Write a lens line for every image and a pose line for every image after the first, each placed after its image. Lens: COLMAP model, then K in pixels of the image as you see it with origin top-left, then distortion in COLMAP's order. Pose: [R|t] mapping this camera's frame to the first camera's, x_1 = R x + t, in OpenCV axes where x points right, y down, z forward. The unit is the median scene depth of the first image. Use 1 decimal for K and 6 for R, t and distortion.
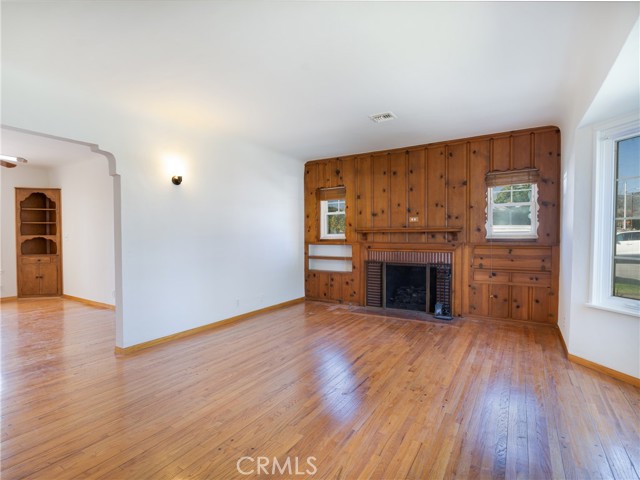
lens RADIAL K [[343.8, 0, 320.0], [0, 343.8, 240.0], [0, 0, 1]] dist [-0.001758, -0.000001]
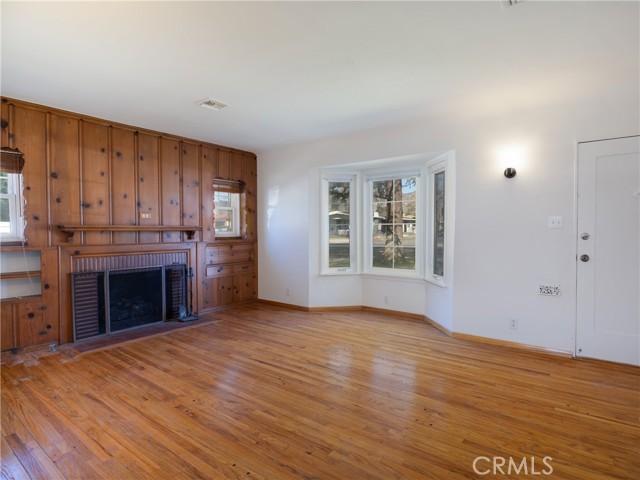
lens RADIAL K [[329.7, 0, 360.2], [0, 329.7, 239.9], [0, 0, 1]] dist [-0.011426, 0.000167]
pose [[0.043308, -0.021133, 0.998838, -0.514854], [0.019150, 0.999610, 0.020319, -0.007320], [-0.998878, 0.018248, 0.043696, 0.446551]]
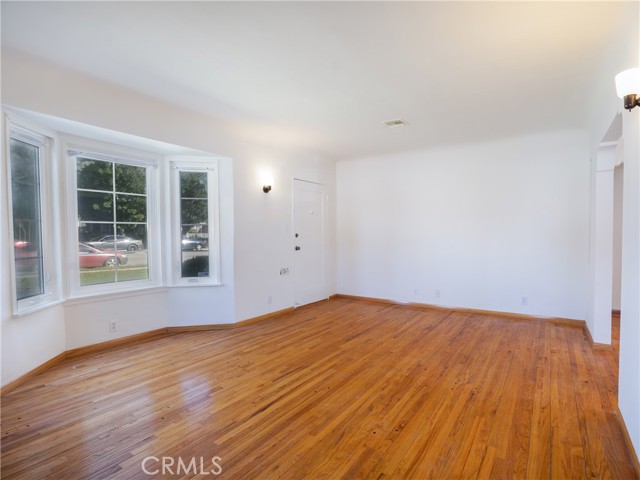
lens RADIAL K [[325.3, 0, 328.3], [0, 325.3, 238.9], [0, 0, 1]] dist [-0.013285, 0.000147]
pose [[-0.997963, 0.008416, 0.063236, -0.042851], [0.010696, 0.999301, 0.035812, -0.017636], [-0.062891, 0.036415, -0.997356, 1.075797]]
